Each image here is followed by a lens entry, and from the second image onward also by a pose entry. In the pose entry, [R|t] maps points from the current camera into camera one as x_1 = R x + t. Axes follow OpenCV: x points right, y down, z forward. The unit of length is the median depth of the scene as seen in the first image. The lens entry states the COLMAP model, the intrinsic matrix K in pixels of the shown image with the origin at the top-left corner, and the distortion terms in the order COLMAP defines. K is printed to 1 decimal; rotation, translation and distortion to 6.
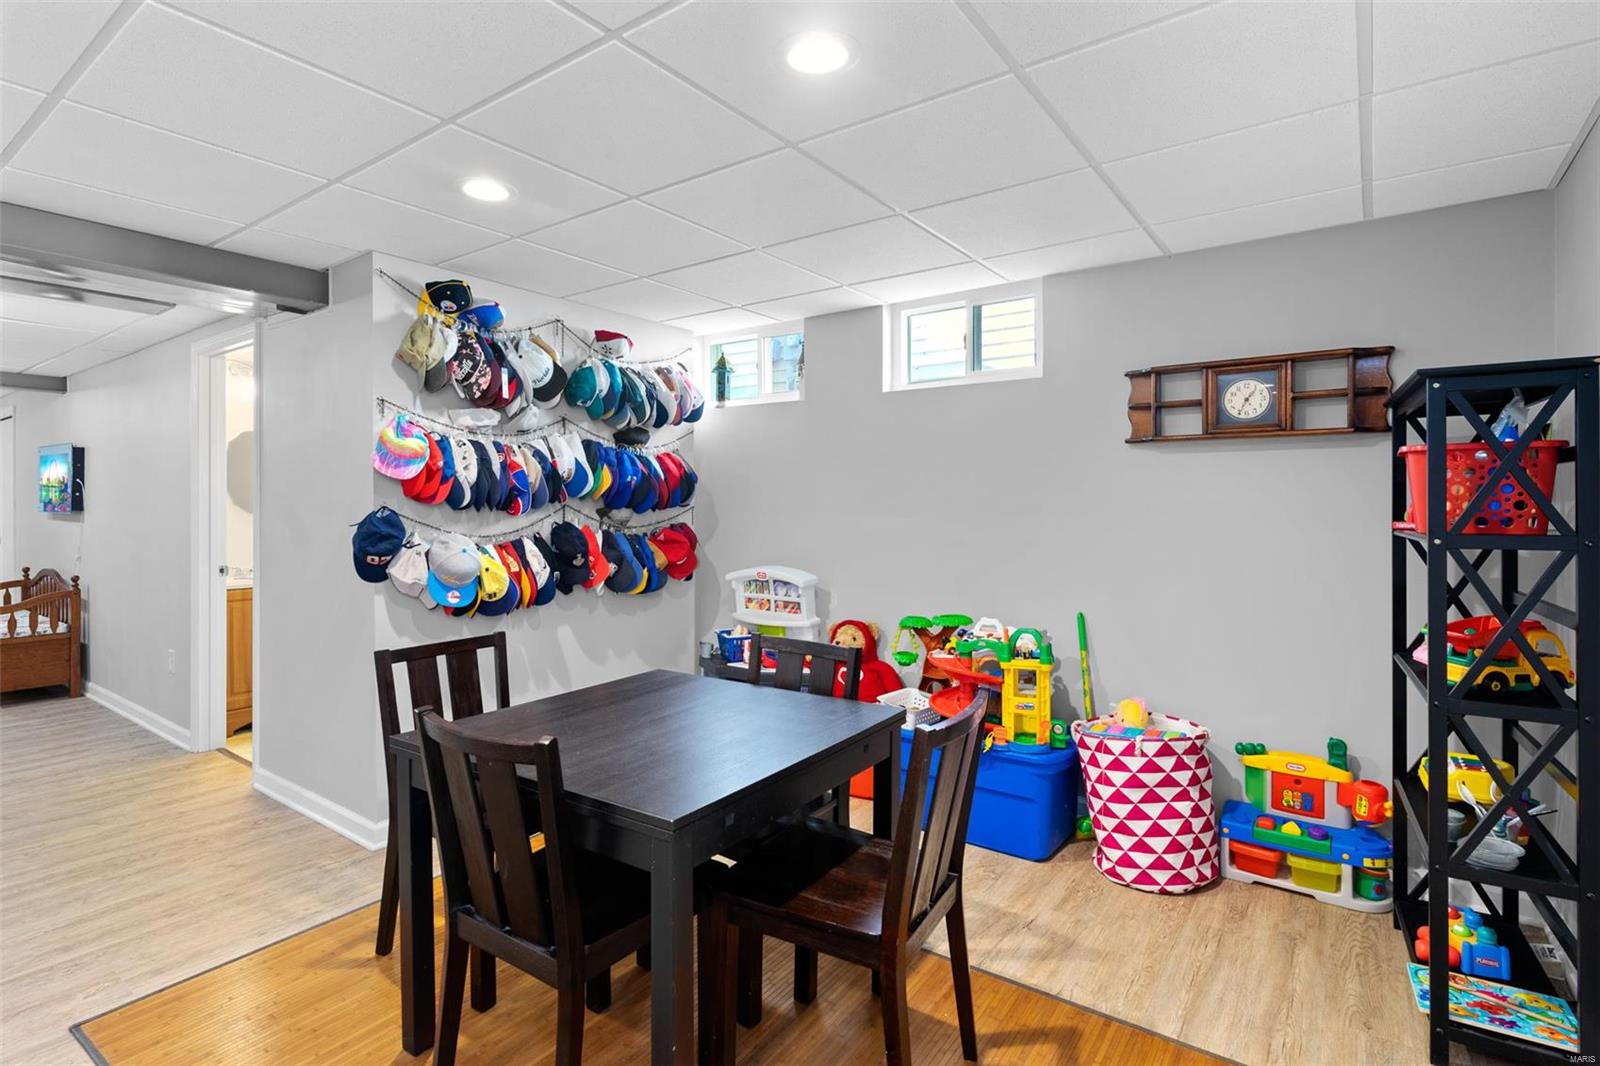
lens RADIAL K [[761.0, 0, 804.8], [0, 761.0, 494.5], [0, 0, 1]] dist [0.000940, -0.000227]
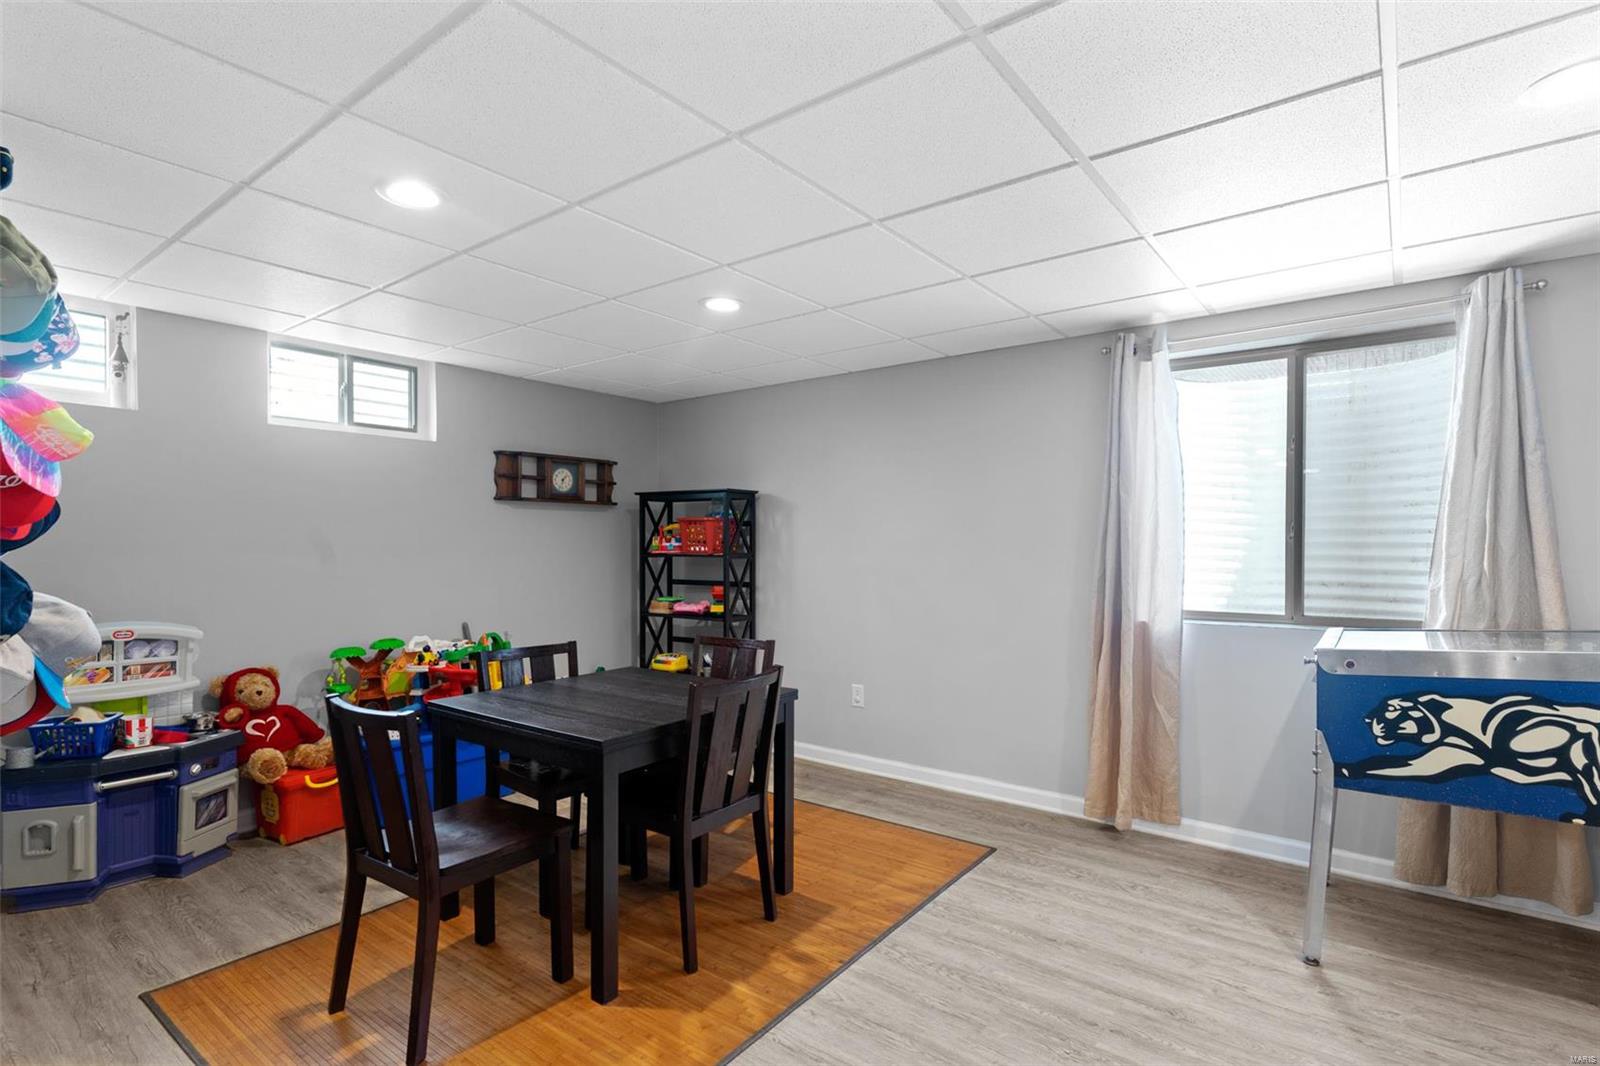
lens RADIAL K [[782.8, 0, 797.1], [0, 782.8, 535.4], [0, 0, 1]] dist [0.005445, -0.001259]
pose [[0.048595, 0.010696, 0.998761, -1.036801], [-0.003255, 0.999939, -0.010550, 0.014982], [-0.998813, -0.002738, 0.048627, 0.350667]]
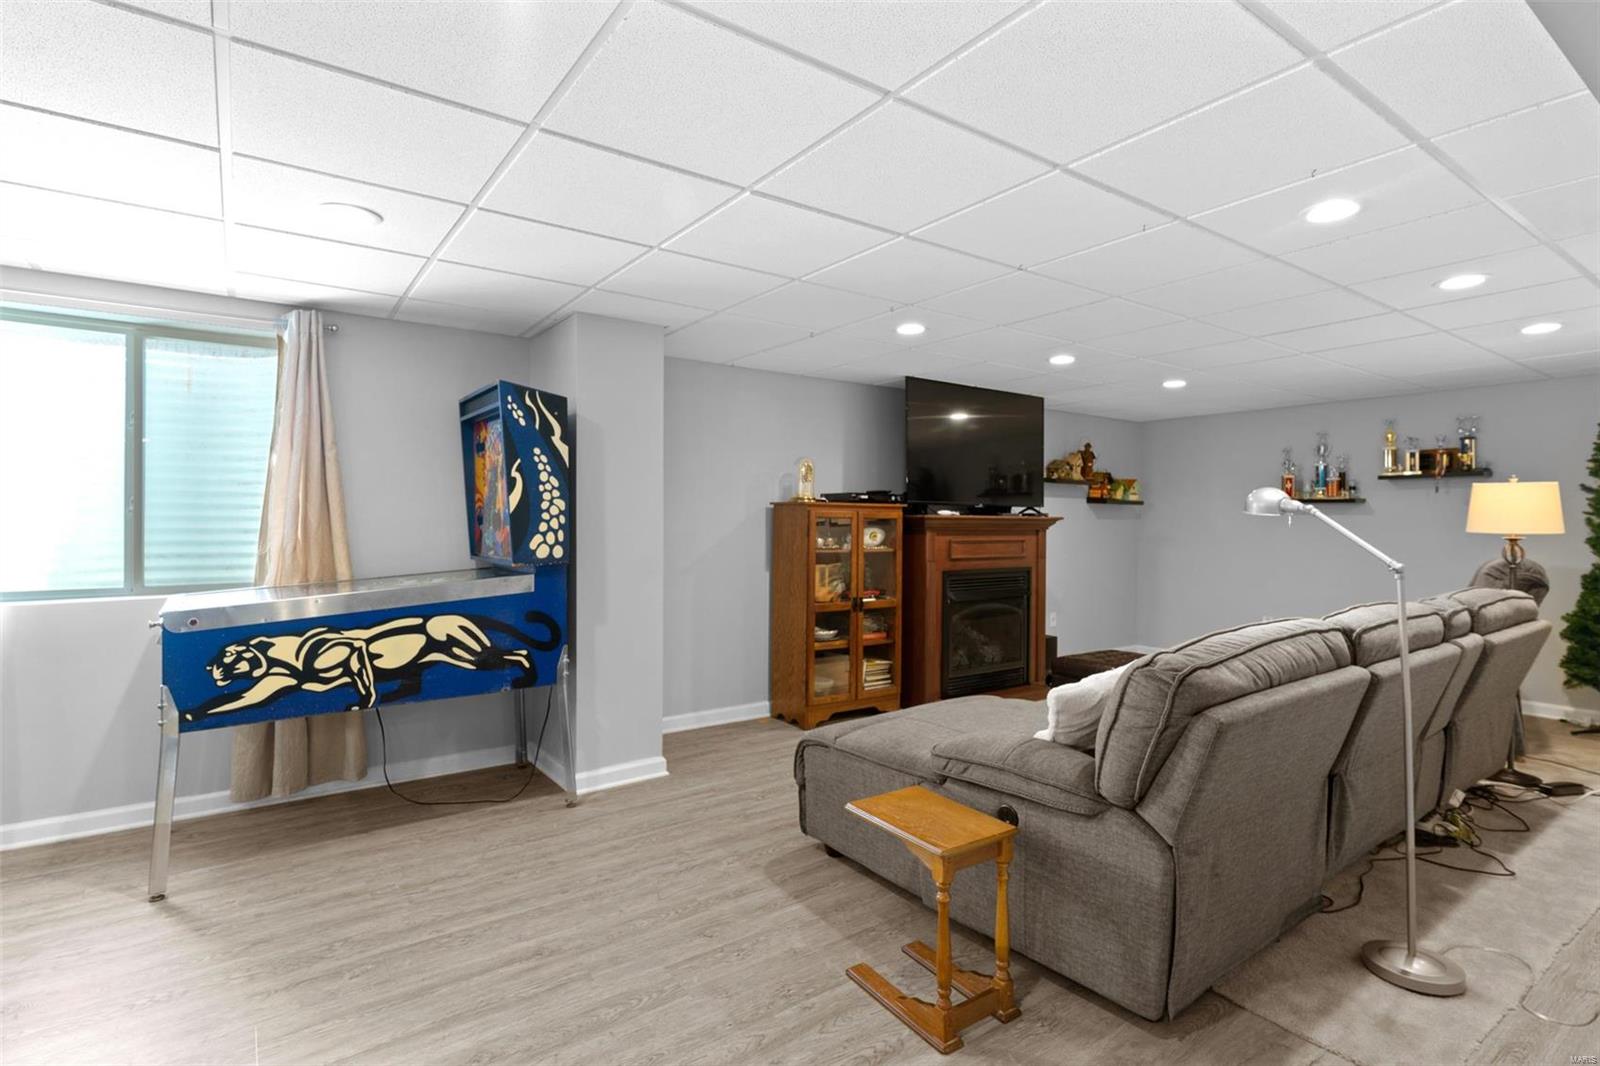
lens RADIAL K [[782.8, 0, 797.1], [0, 782.8, 535.4], [0, 0, 1]] dist [0.005445, -0.001259]
pose [[-0.942289, -0.009959, 0.334653, -1.441662], [-0.004008, 0.999821, 0.018470, 0.013515], [-0.334777, 0.016063, -0.942161, 0.638169]]
